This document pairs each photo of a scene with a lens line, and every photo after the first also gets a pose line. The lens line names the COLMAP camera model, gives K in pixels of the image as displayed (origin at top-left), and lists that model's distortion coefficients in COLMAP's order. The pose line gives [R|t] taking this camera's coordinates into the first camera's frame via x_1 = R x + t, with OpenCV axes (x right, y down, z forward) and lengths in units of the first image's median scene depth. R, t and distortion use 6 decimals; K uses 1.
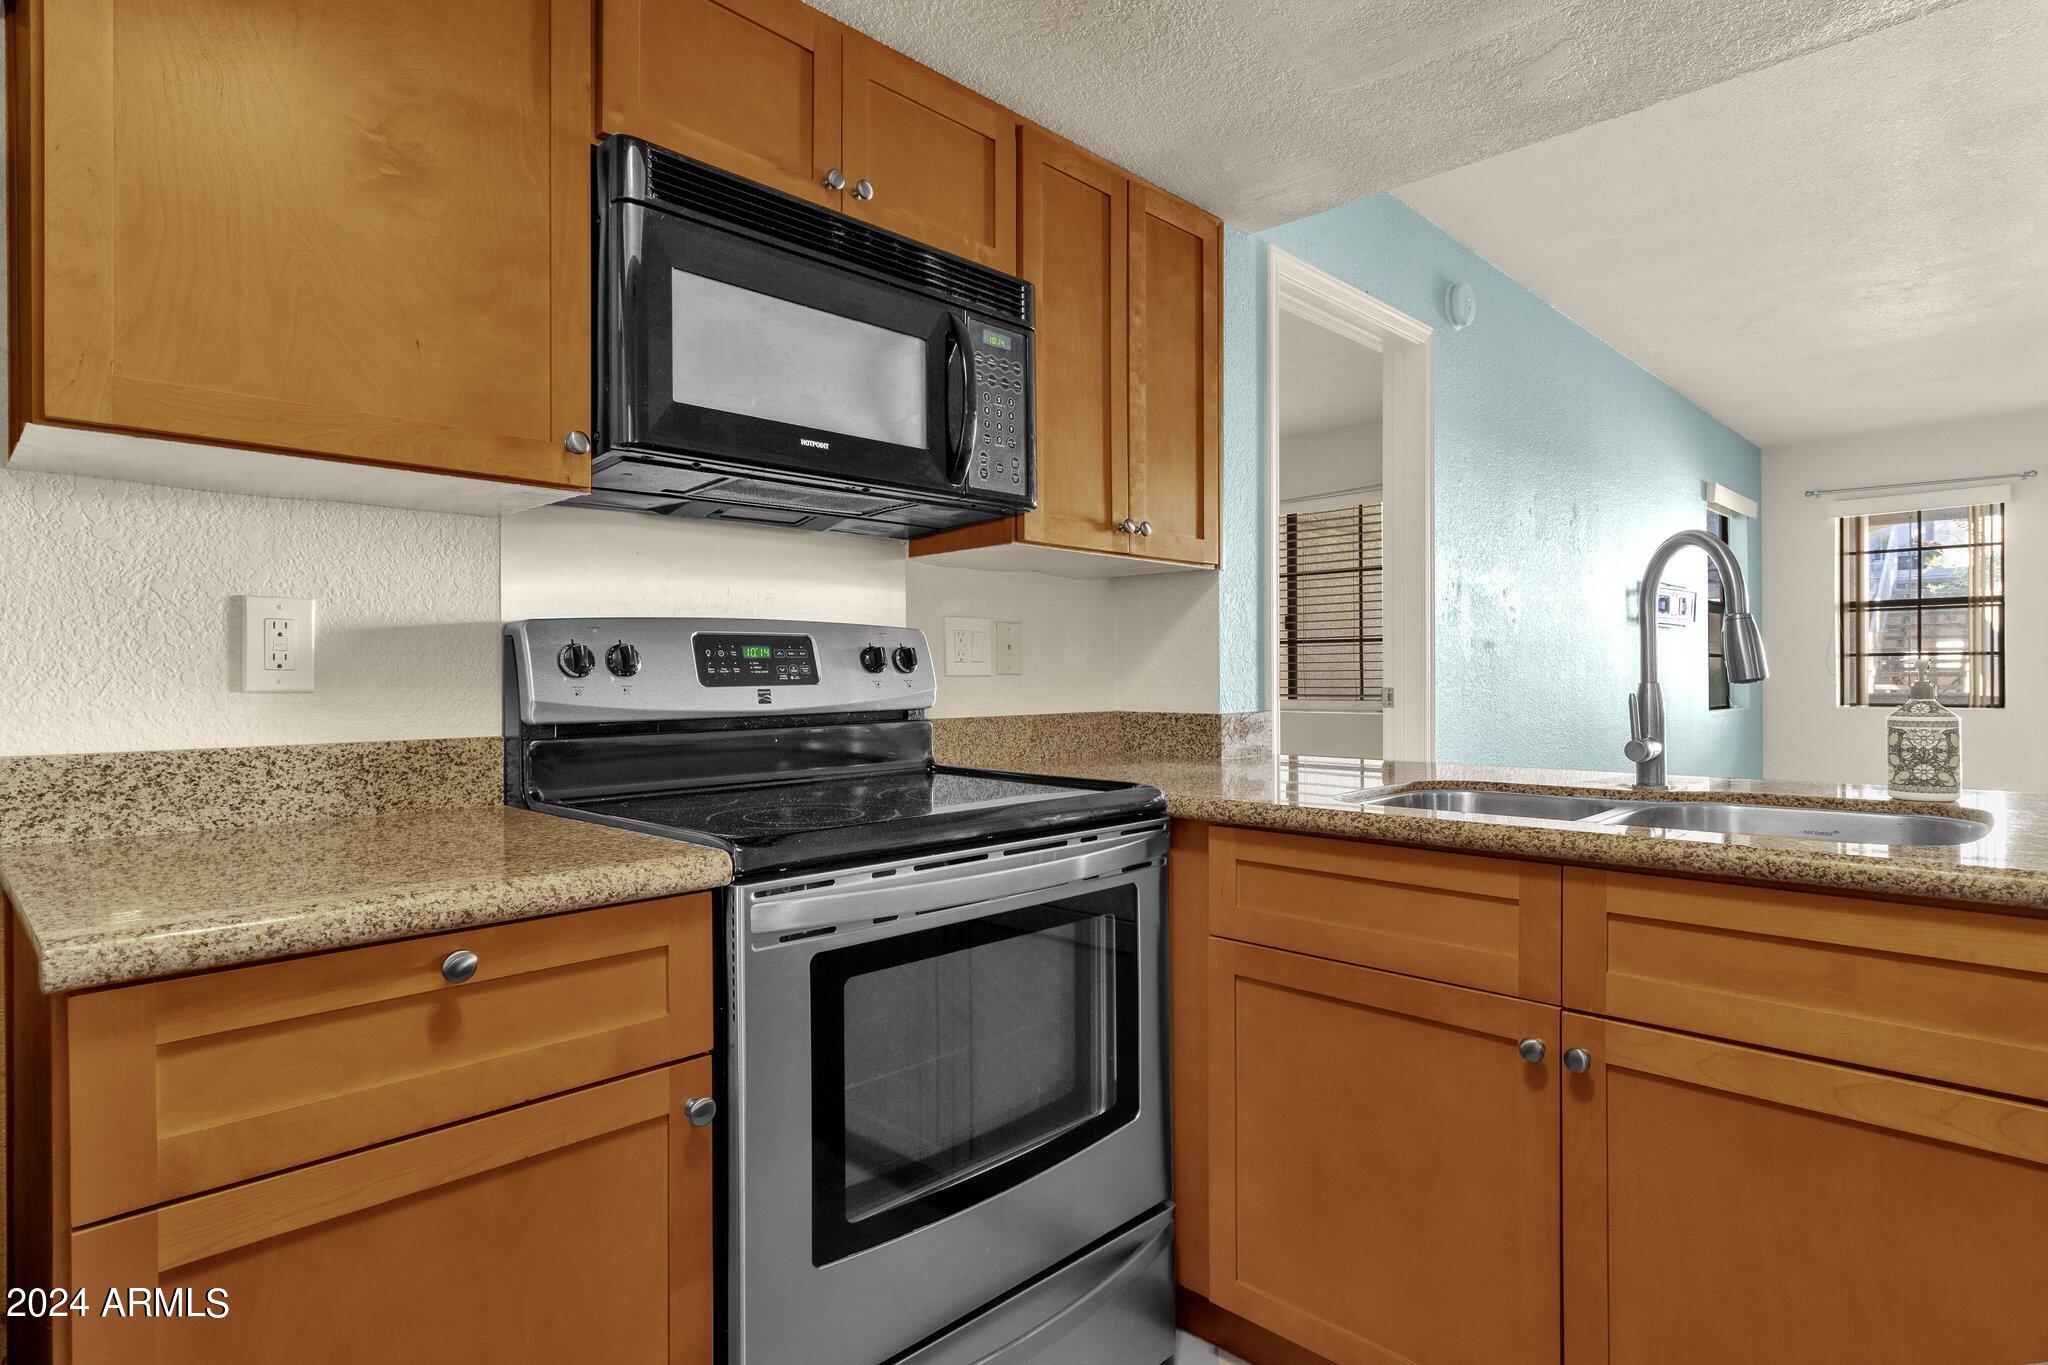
lens RADIAL K [[1085.7, 0, 1032.5], [0, 1085.7, 677.3], [0, 0, 1]] dist [-0.002366, 0.000940]
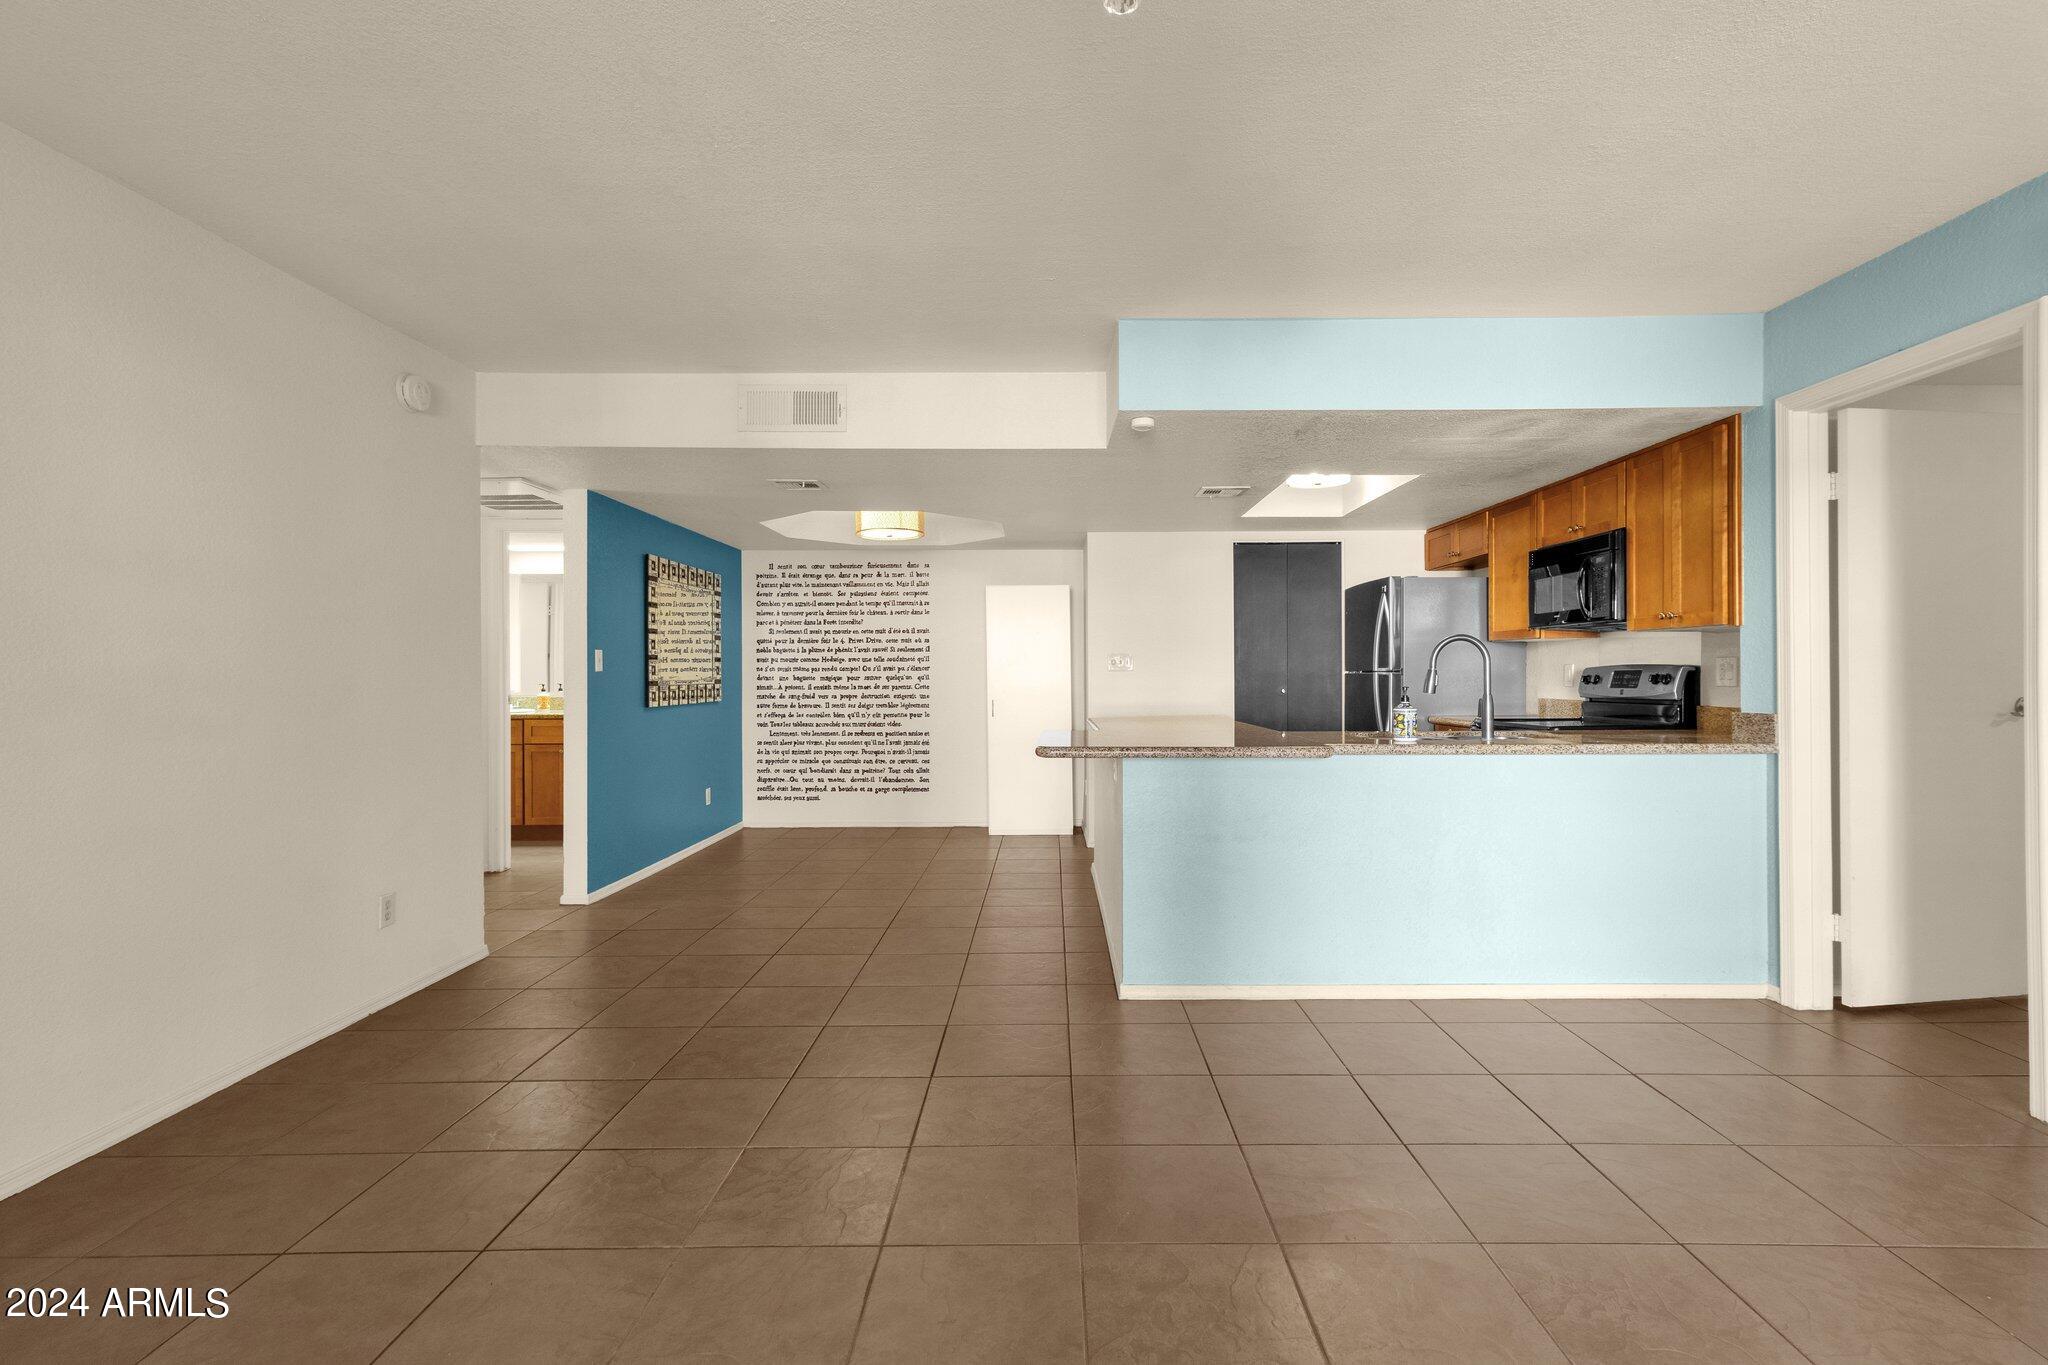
lens RADIAL K [[942.4, 0, 1049.4], [0, 942.4, 674.4], [0, 0, 1]] dist [0.002845, 0.000531]
pose [[-0.718299, 0.012449, -0.695623, 2.521875], [0.012152, 0.999912, 0.005347, -0.058900], [0.695628, -0.004613, -0.718387, 1.702551]]
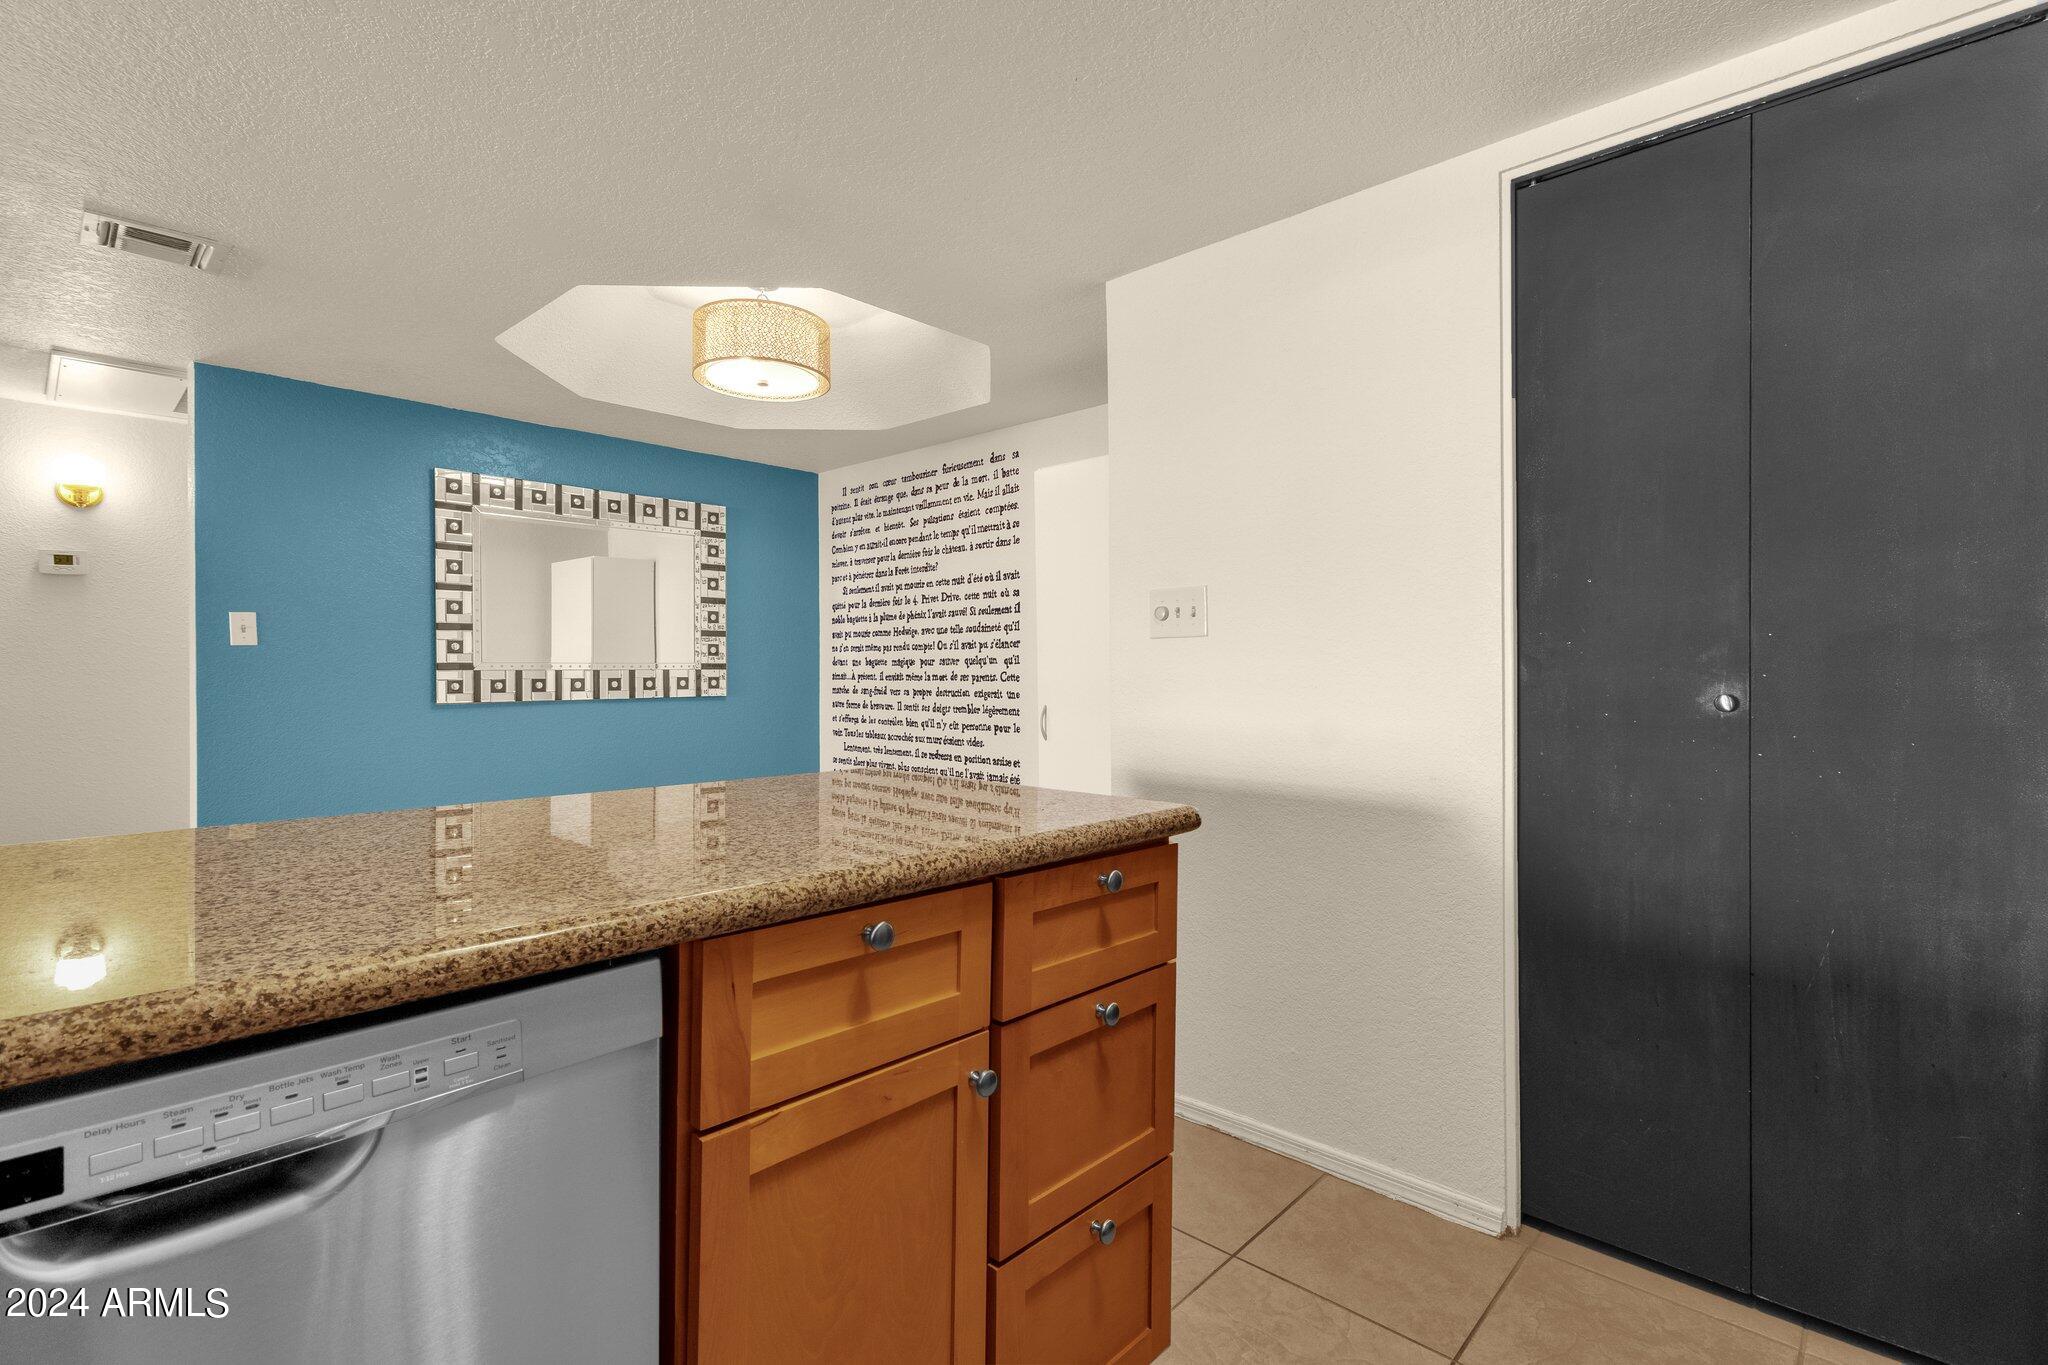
lens RADIAL K [[942.4, 0, 1049.4], [0, 942.4, 674.4], [0, 0, 1]] dist [0.002845, 0.000531]
pose [[-0.999397, 0.010274, -0.033159, 0.171573], [0.010207, 0.999946, 0.002166, -0.003706], [0.033180, 0.001826, -0.999448, 0.675053]]
